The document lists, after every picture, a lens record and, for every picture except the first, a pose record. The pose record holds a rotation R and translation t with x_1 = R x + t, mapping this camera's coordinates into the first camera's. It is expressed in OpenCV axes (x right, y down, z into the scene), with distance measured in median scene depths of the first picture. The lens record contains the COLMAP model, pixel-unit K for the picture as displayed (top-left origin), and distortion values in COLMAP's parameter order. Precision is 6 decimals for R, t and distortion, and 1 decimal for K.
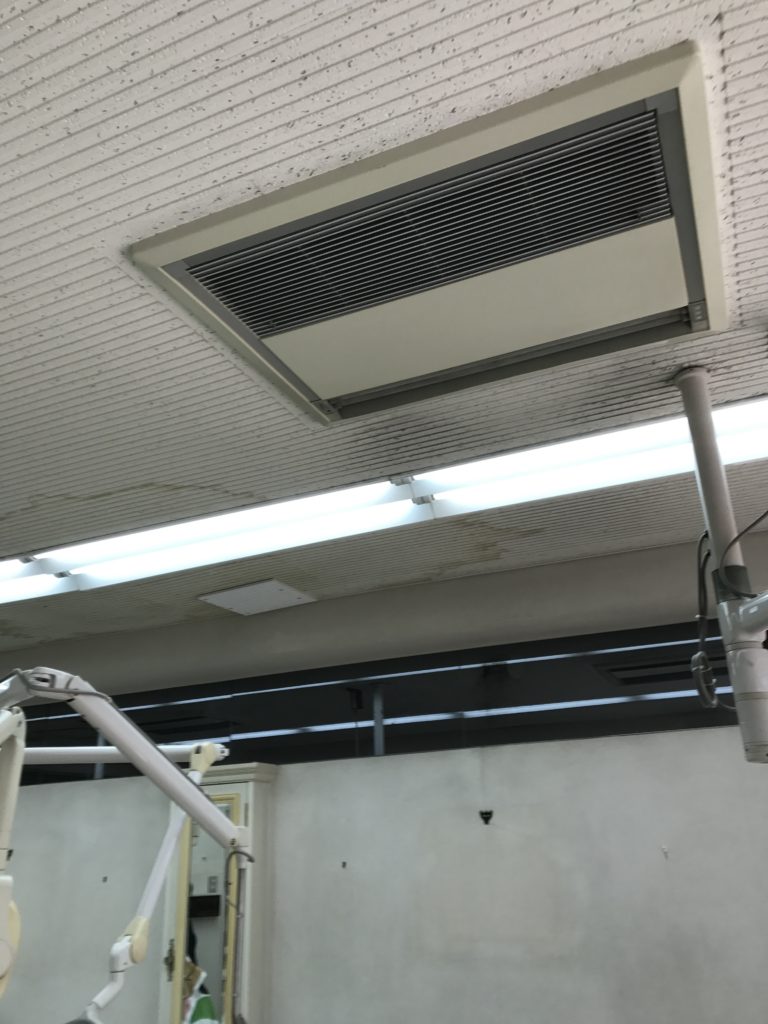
lens RADIAL K [[857.4, 0, 406.0], [0, 857.4, 509.9], [0, 0, 1]] dist [0.049218, -0.080103]
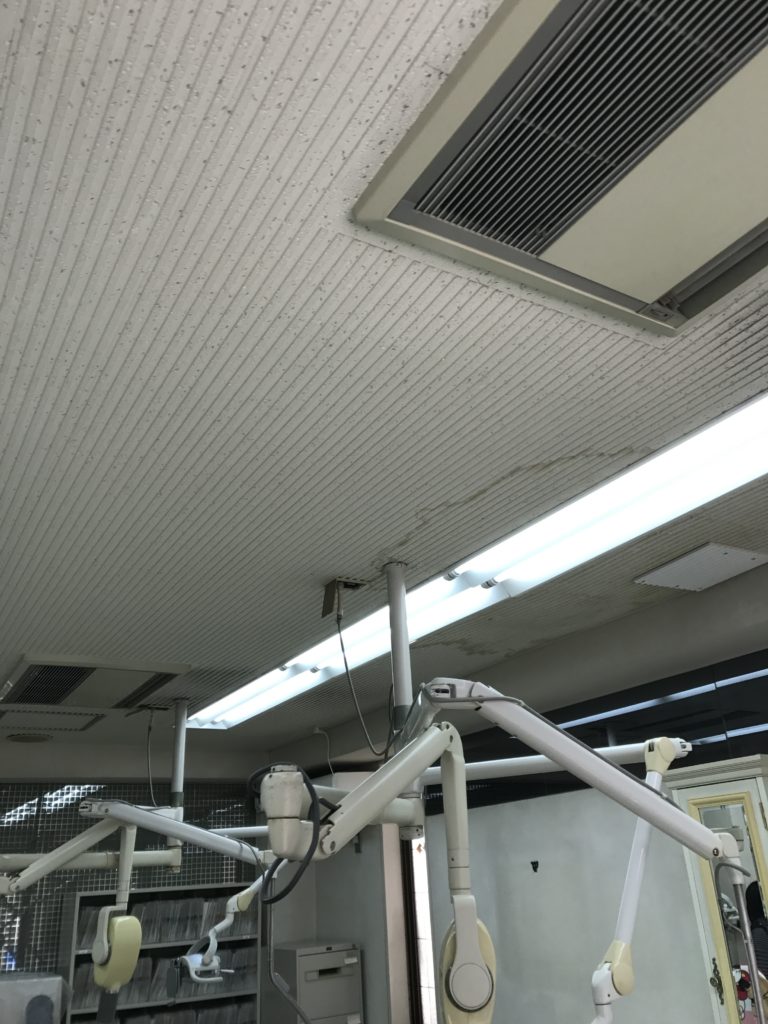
lens RADIAL K [[843.8, 0, 384.0], [0, 843.8, 512.0], [0, 0, 1]] dist [0.027681, -0.040859]
pose [[0.799065, -0.245384, -0.548891, 0.073748], [0.243017, 0.966844, -0.078452, 0.049879], [0.549943, -0.070702, 0.832204, 0.157140]]
